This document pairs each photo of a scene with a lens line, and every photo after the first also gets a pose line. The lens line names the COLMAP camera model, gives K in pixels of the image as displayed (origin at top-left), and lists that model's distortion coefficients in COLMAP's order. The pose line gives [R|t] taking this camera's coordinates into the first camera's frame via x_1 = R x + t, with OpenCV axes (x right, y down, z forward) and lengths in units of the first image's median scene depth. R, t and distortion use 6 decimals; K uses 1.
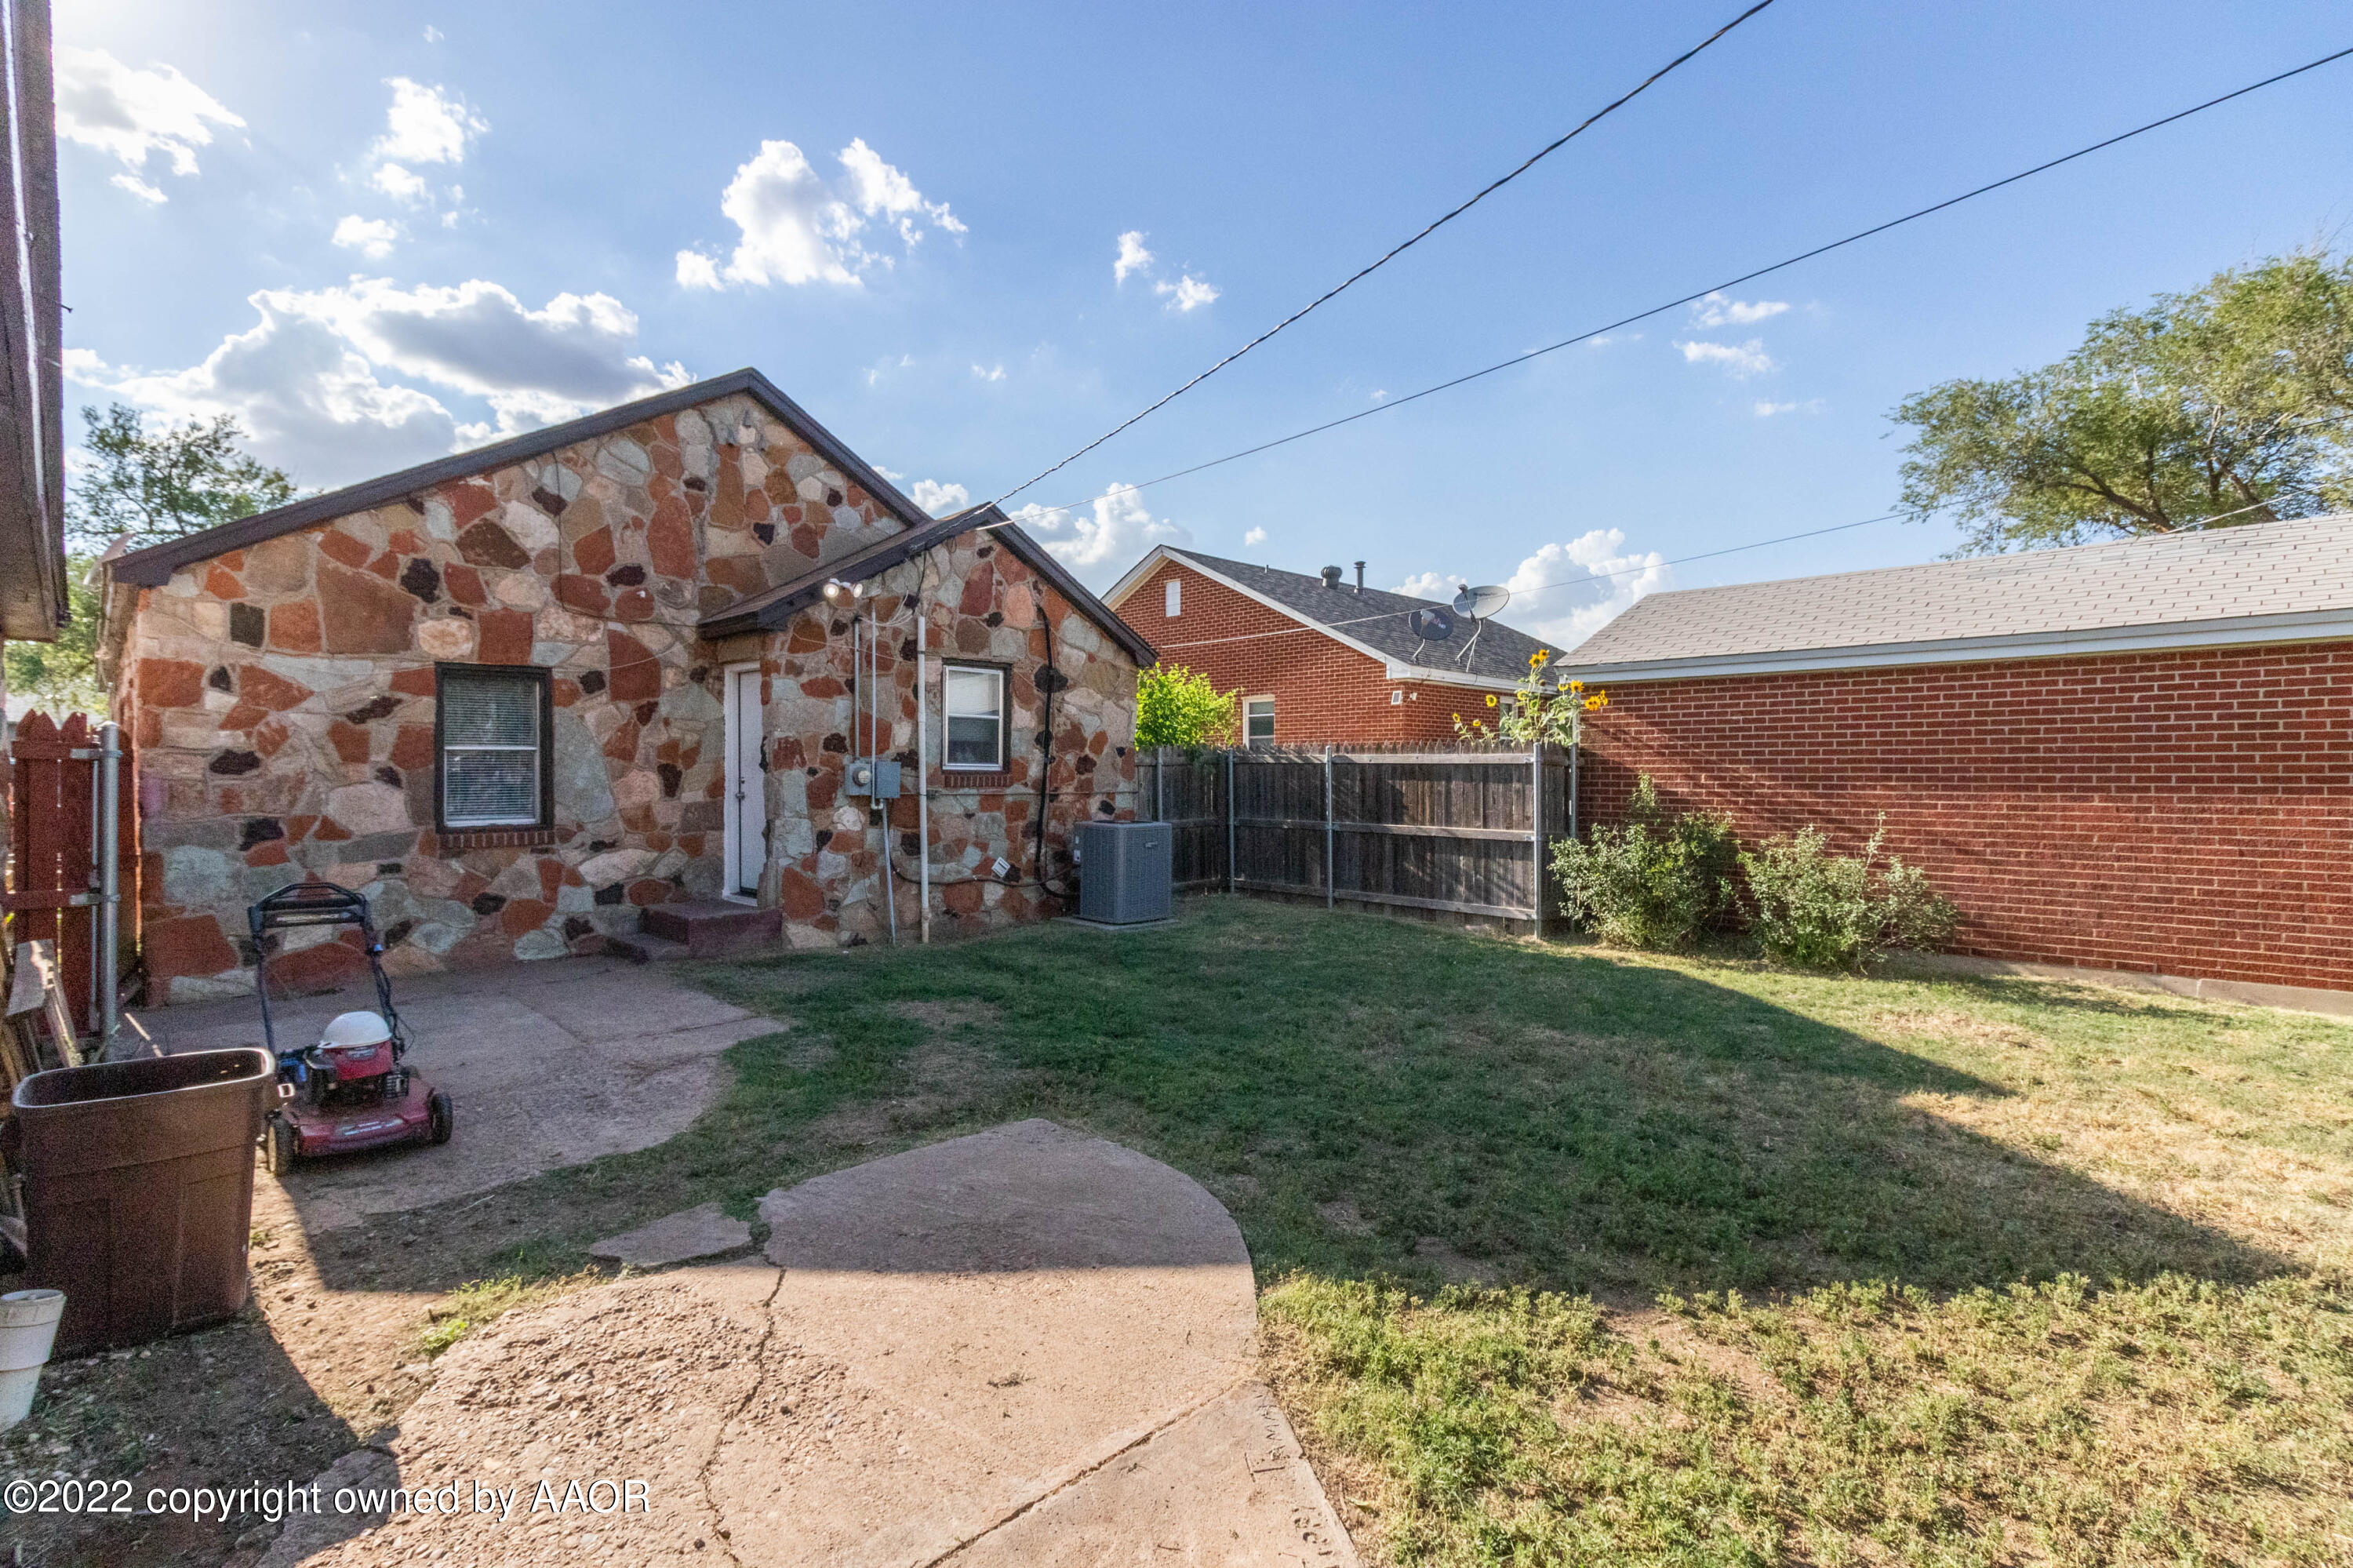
lens RADIAL K [[1125.6, 0, 1170.8], [0, 1125.6, 774.3], [0, 0, 1]] dist [-0.000936, -0.000145]
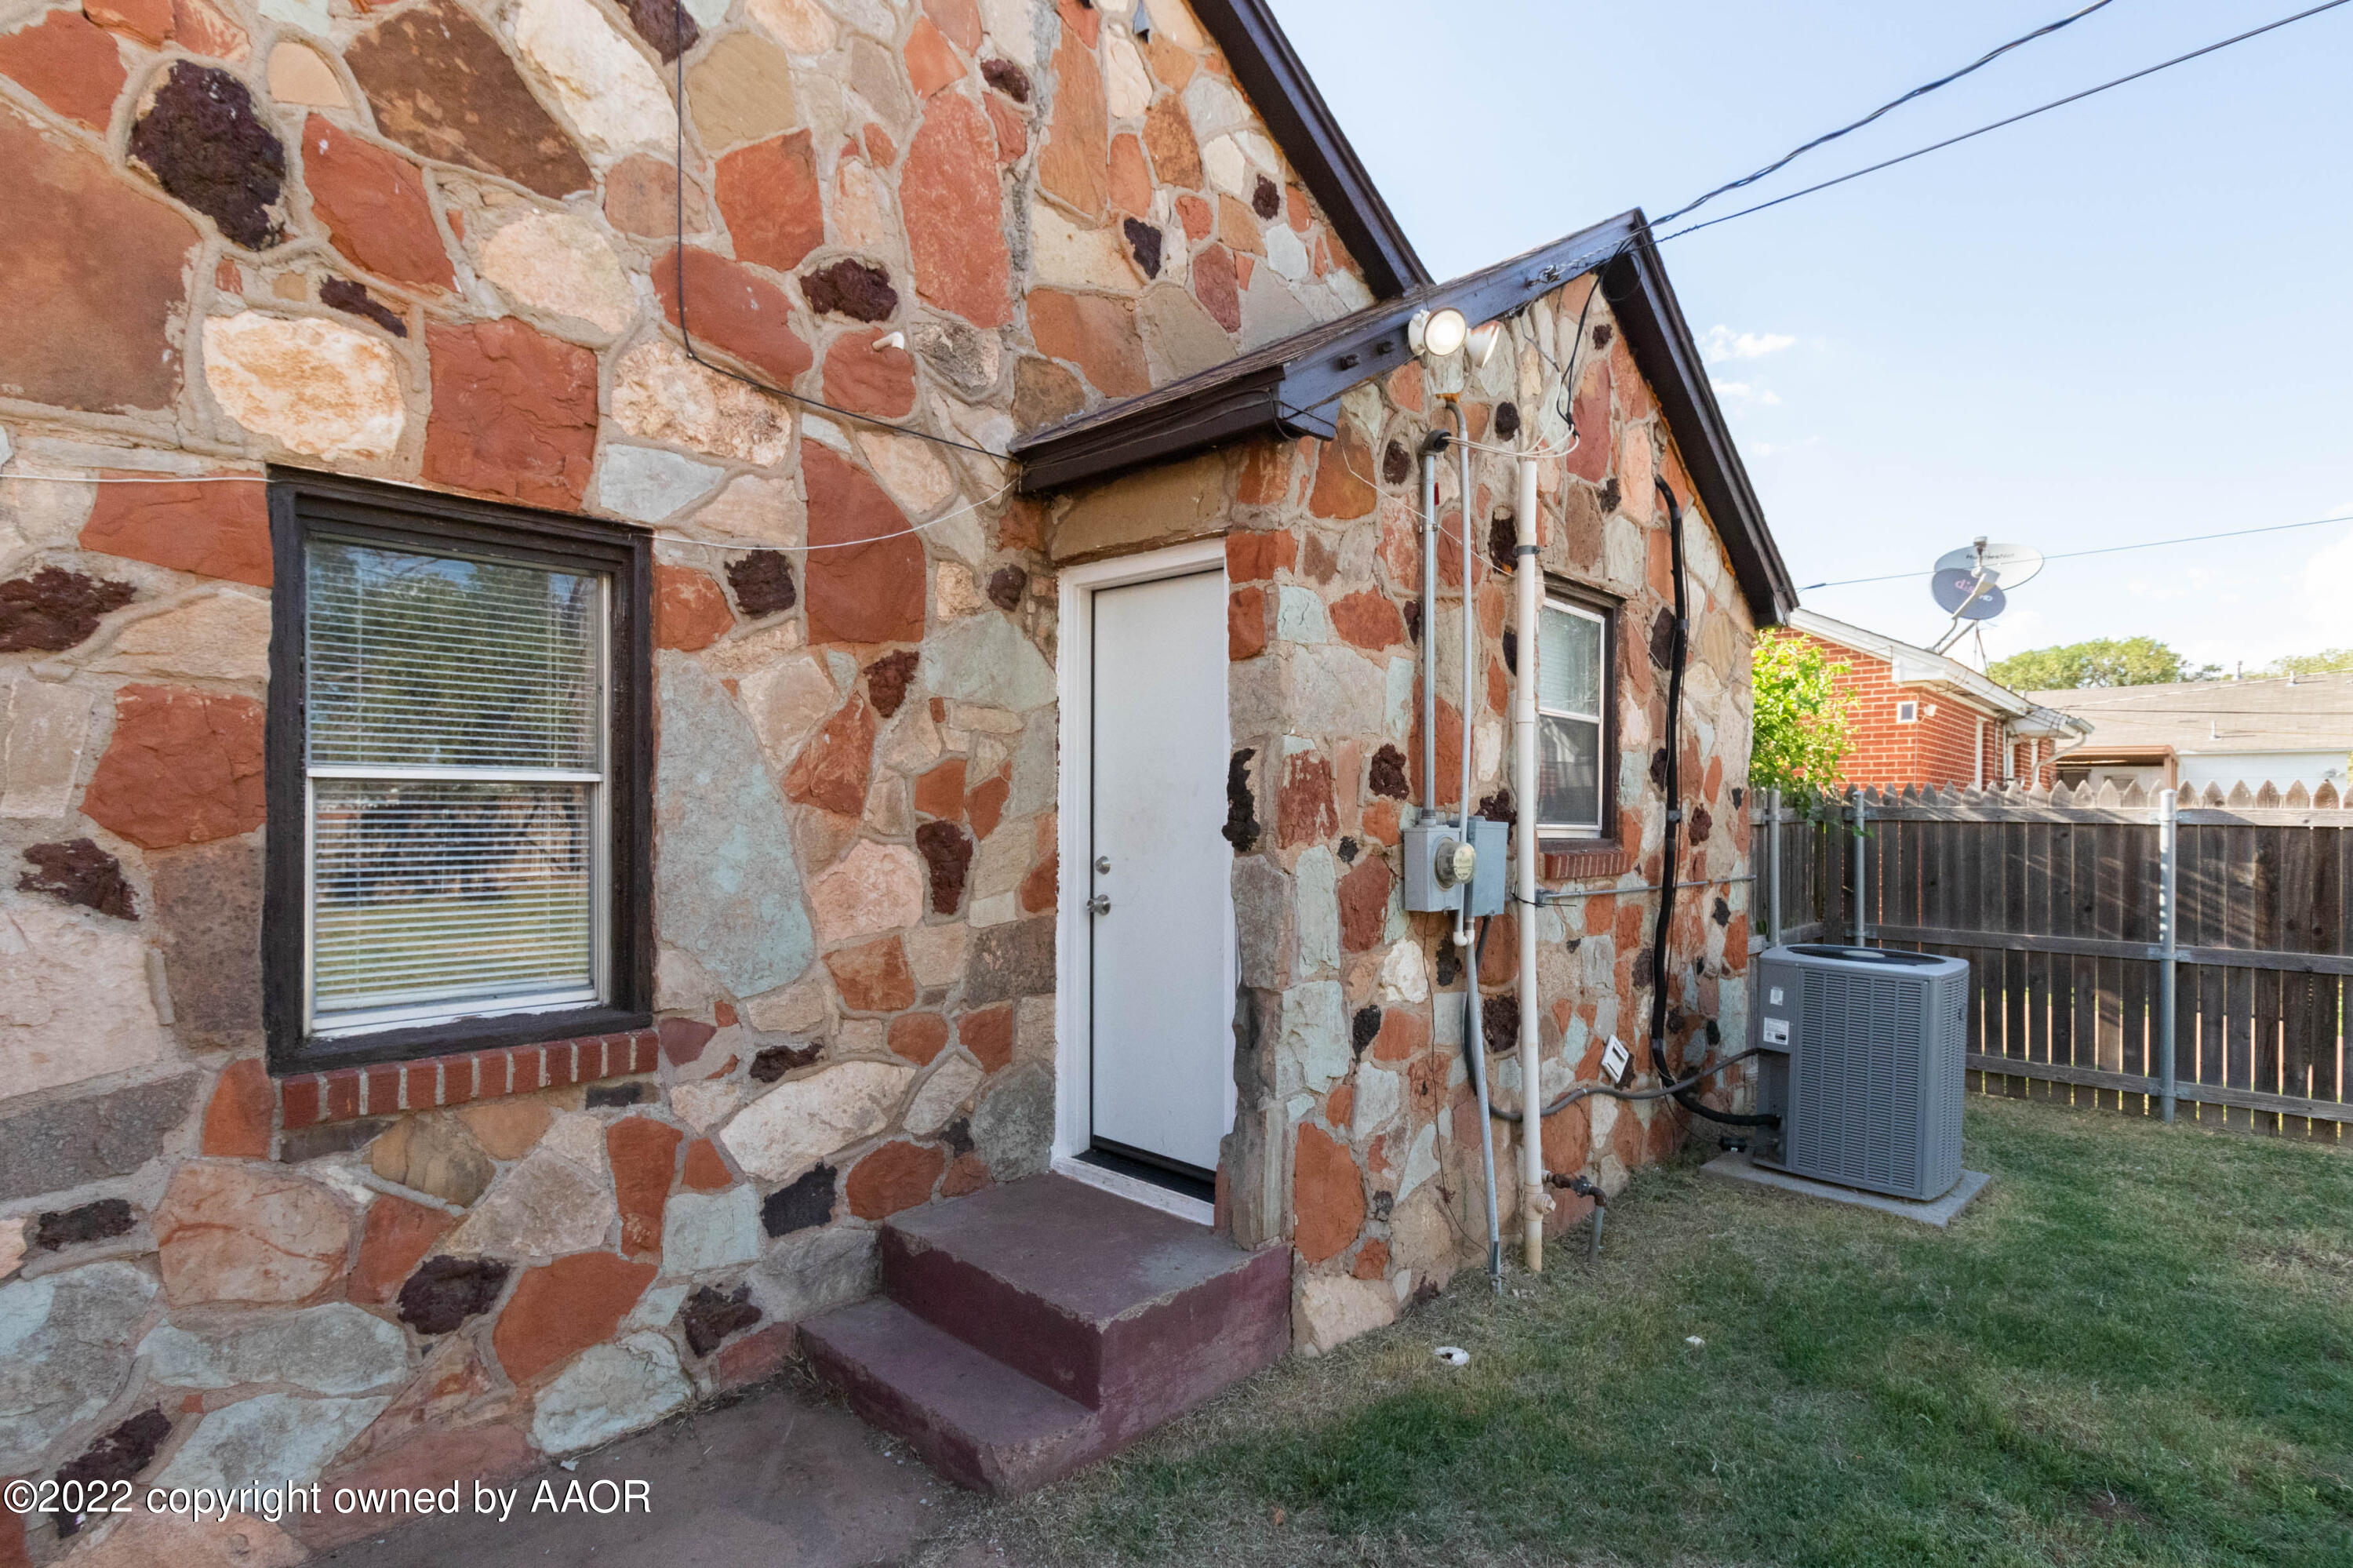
lens RADIAL K [[1187.7, 0, 1171.1], [0, 1187.7, 819.3], [0, 0, 1]] dist [0.002909, 0.002148]
pose [[0.999823, 0.008999, 0.016508, -0.386956], [-0.009054, 0.999954, 0.003259, -0.012920], [-0.016478, -0.003408, 0.999858, 0.624593]]
